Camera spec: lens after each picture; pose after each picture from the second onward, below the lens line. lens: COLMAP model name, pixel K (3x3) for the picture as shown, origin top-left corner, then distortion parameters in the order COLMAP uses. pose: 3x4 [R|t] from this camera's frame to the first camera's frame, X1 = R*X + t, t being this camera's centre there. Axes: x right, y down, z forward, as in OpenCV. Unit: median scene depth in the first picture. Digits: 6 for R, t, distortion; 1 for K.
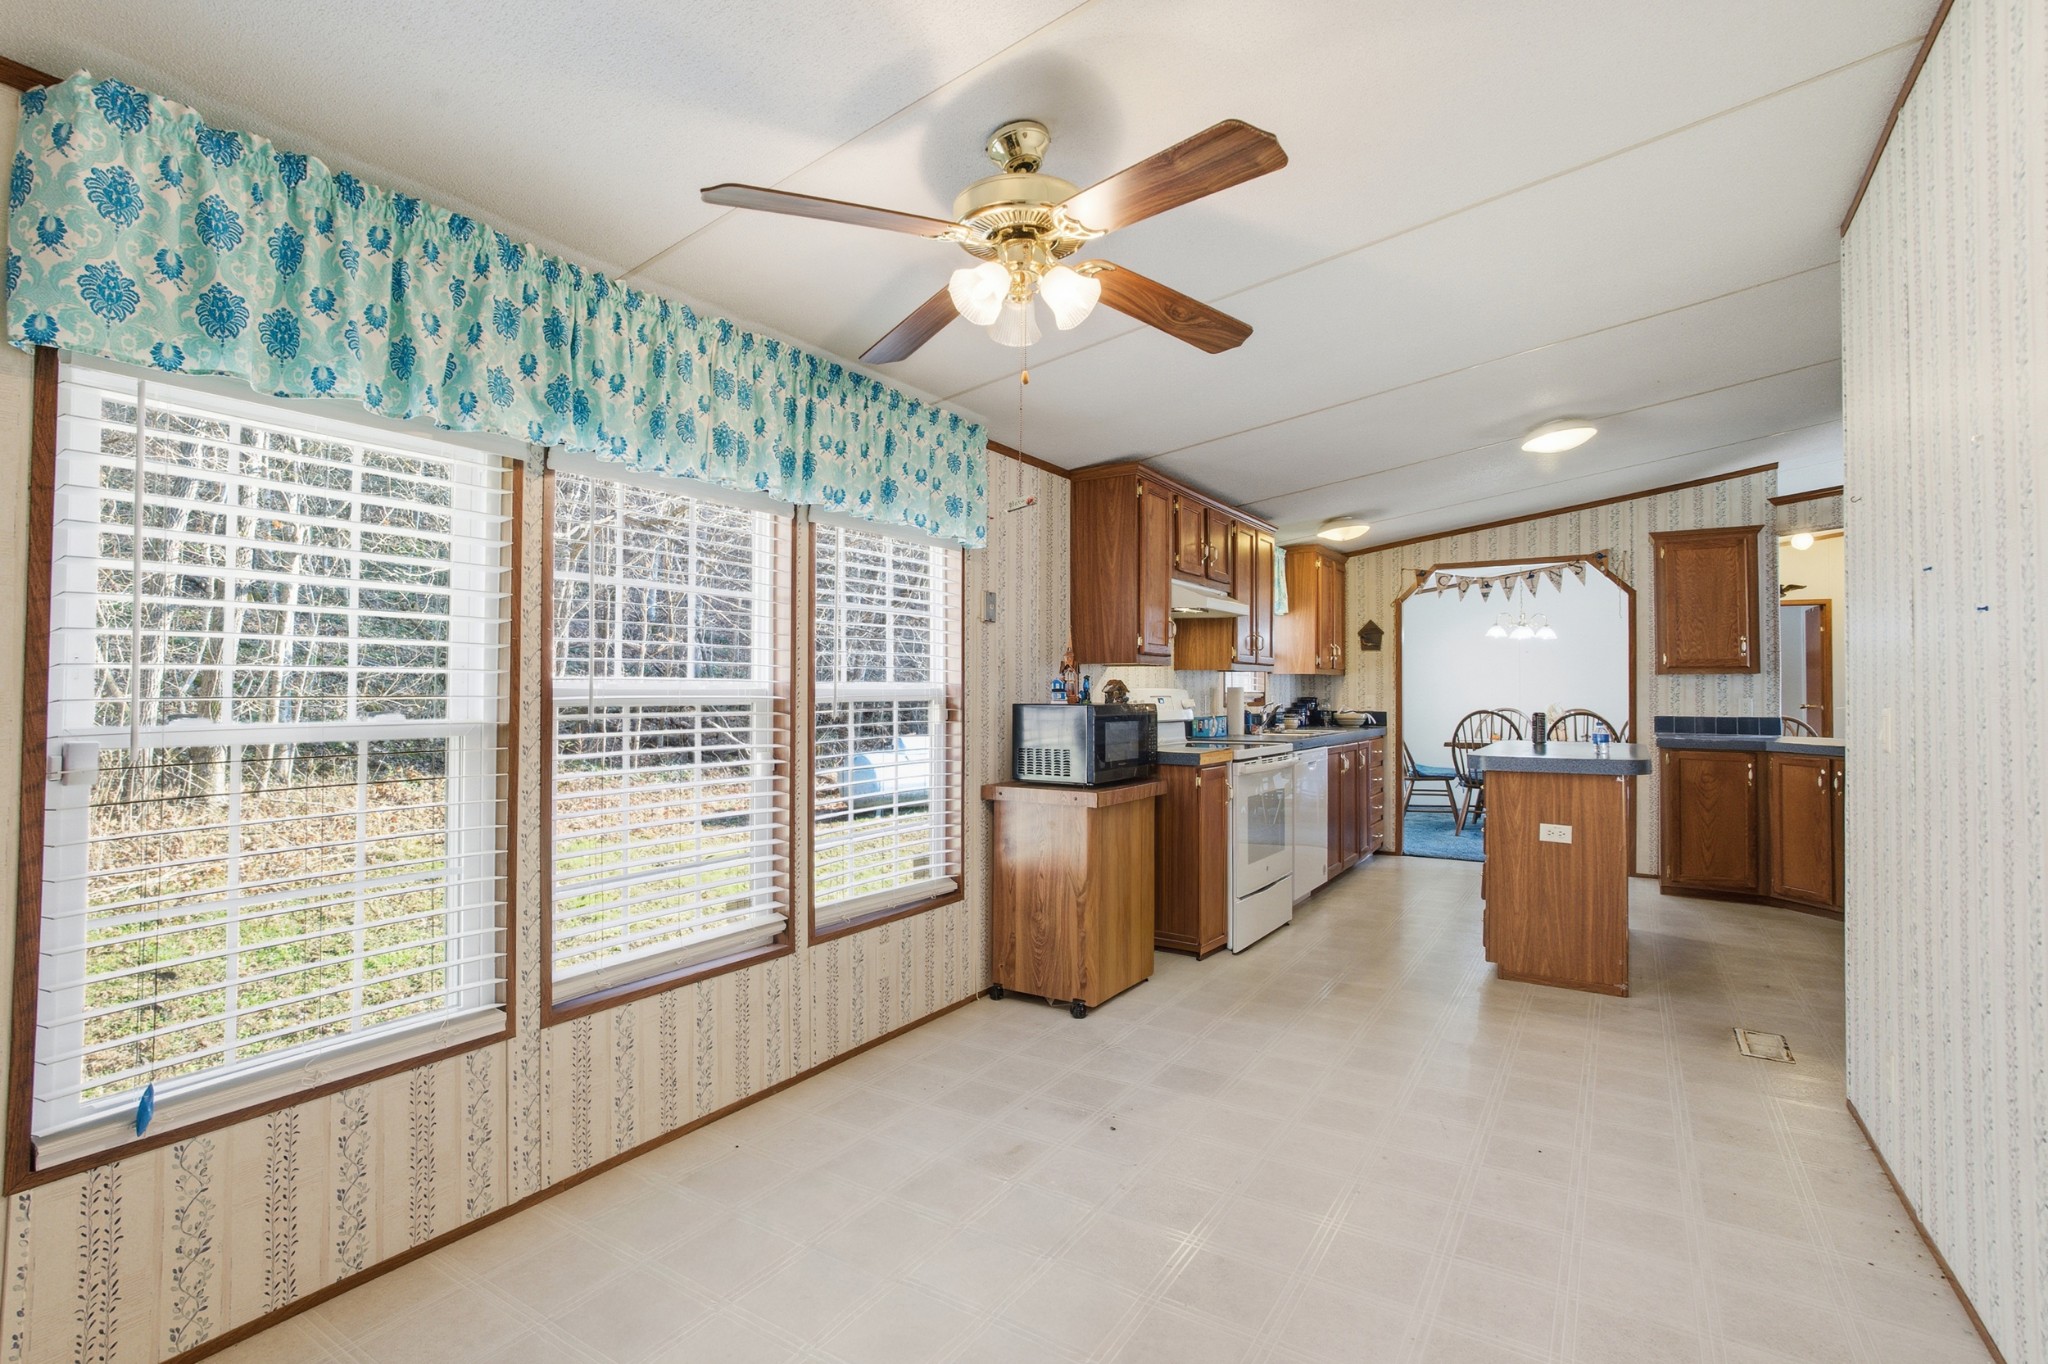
lens RADIAL K [[983.5, 0, 1016.8], [0, 983.5, 672.6], [0, 0, 1]] dist [-0.045003, 0.021605]
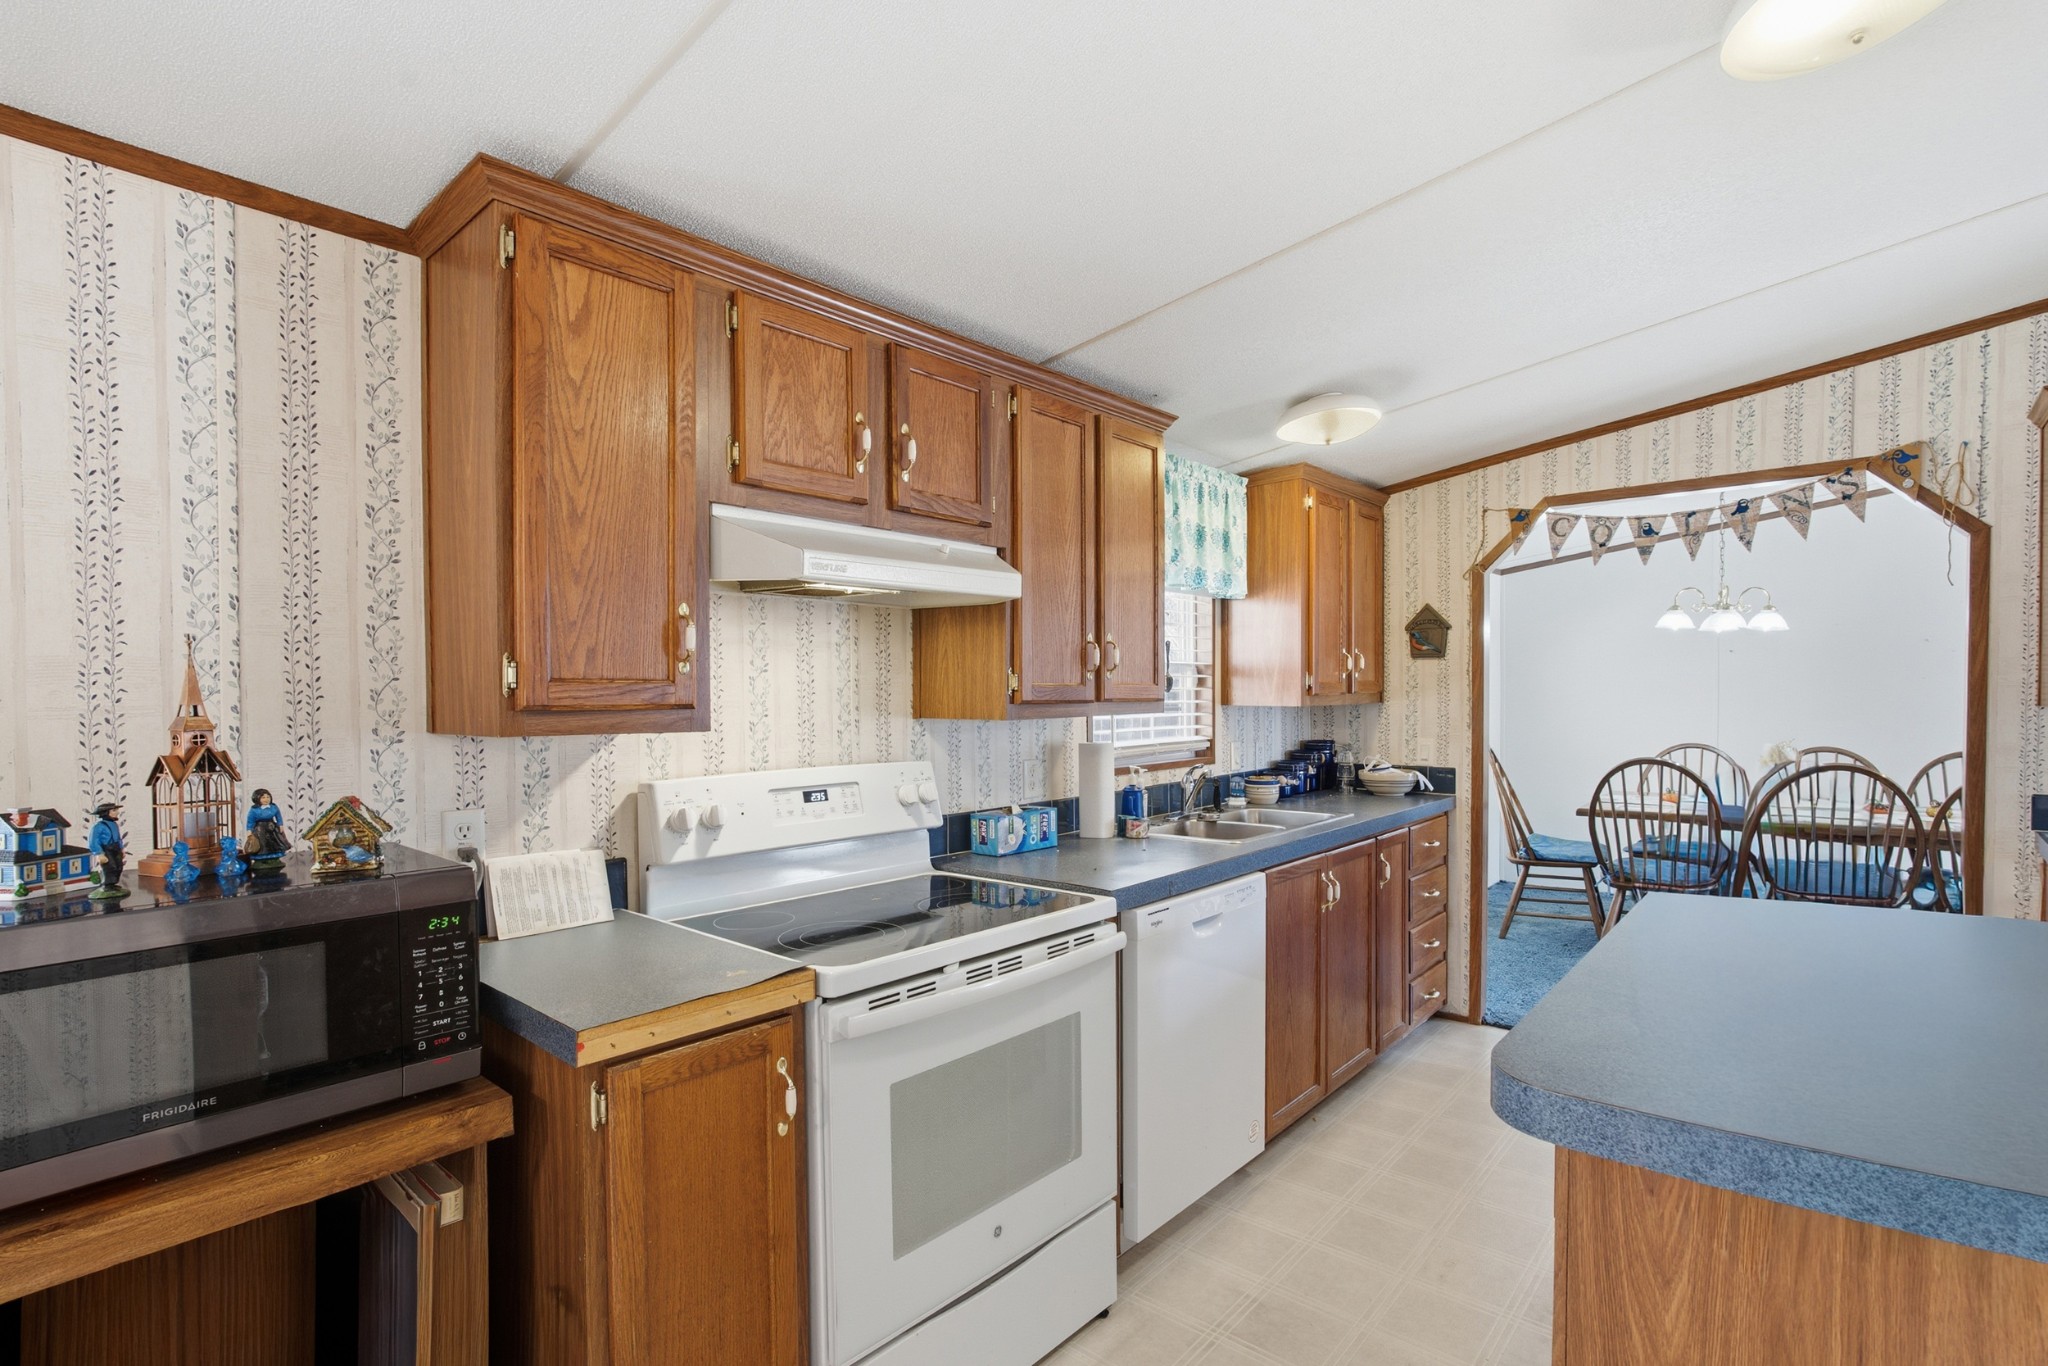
lens RADIAL K [[981.6, 0, 1013.8], [0, 981.6, 712.5], [0, 0, 1]] dist [-0.052081, 0.023899]
pose [[0.987347, -0.008291, -0.158358, 0.239988], [0.014986, 0.999041, 0.041132, -0.020218], [0.157865, -0.042985, 0.986525, 0.456684]]
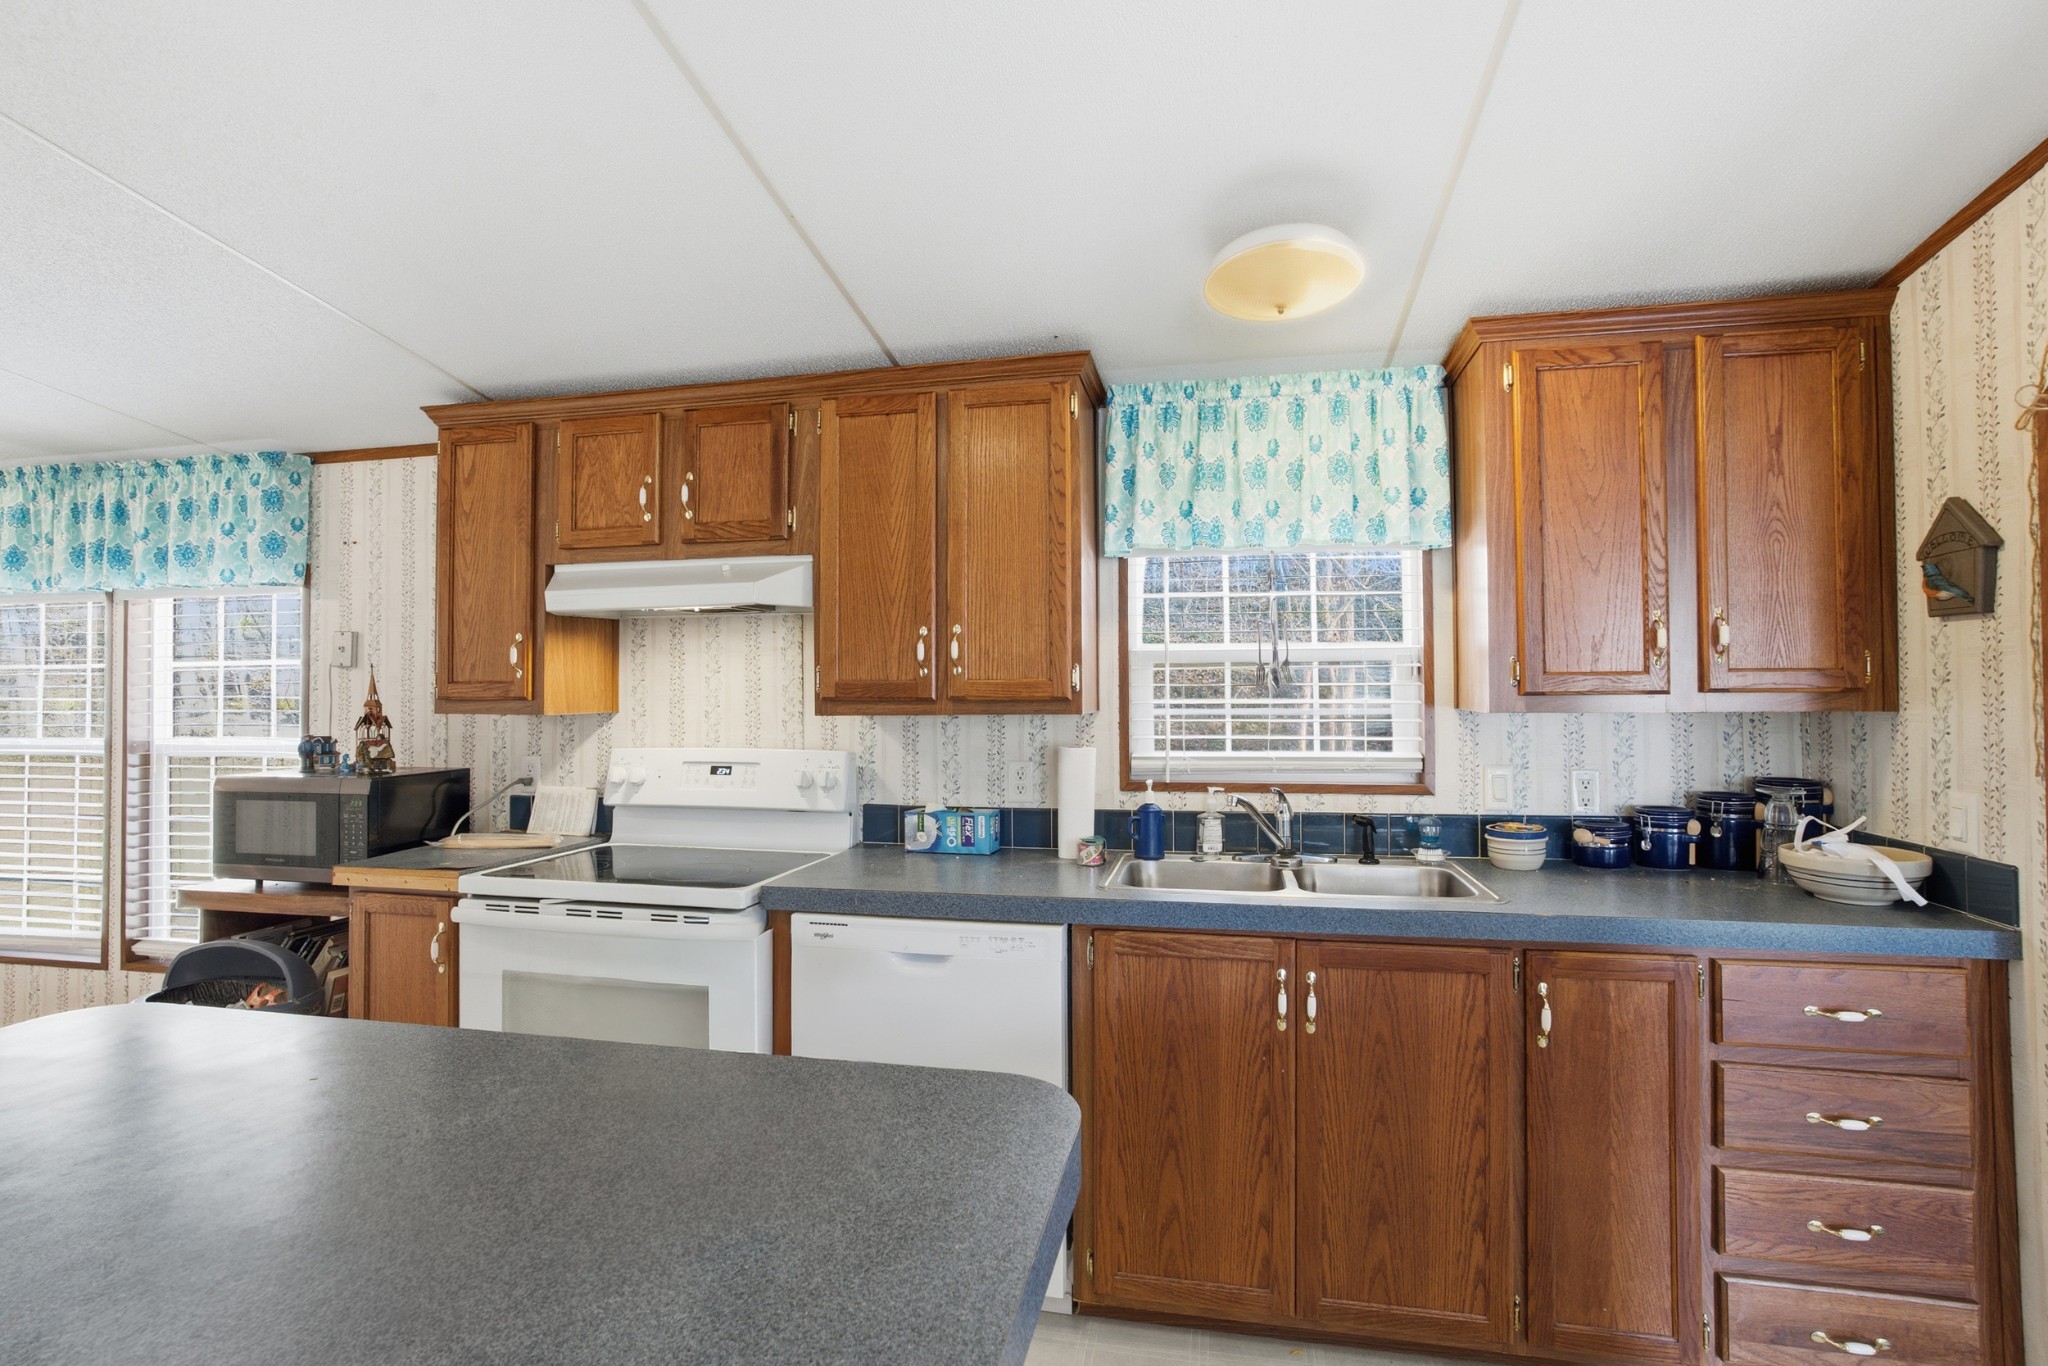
lens RADIAL K [[983.5, 0, 1016.8], [0, 983.5, 673.6], [0, 0, 1]] dist [-0.045003, 0.021605]
pose [[0.342675, -0.017604, -0.939289, 0.570749], [0.026511, 0.999607, -0.009063, -0.013550], [0.939080, -0.021796, 0.343007, 0.757517]]
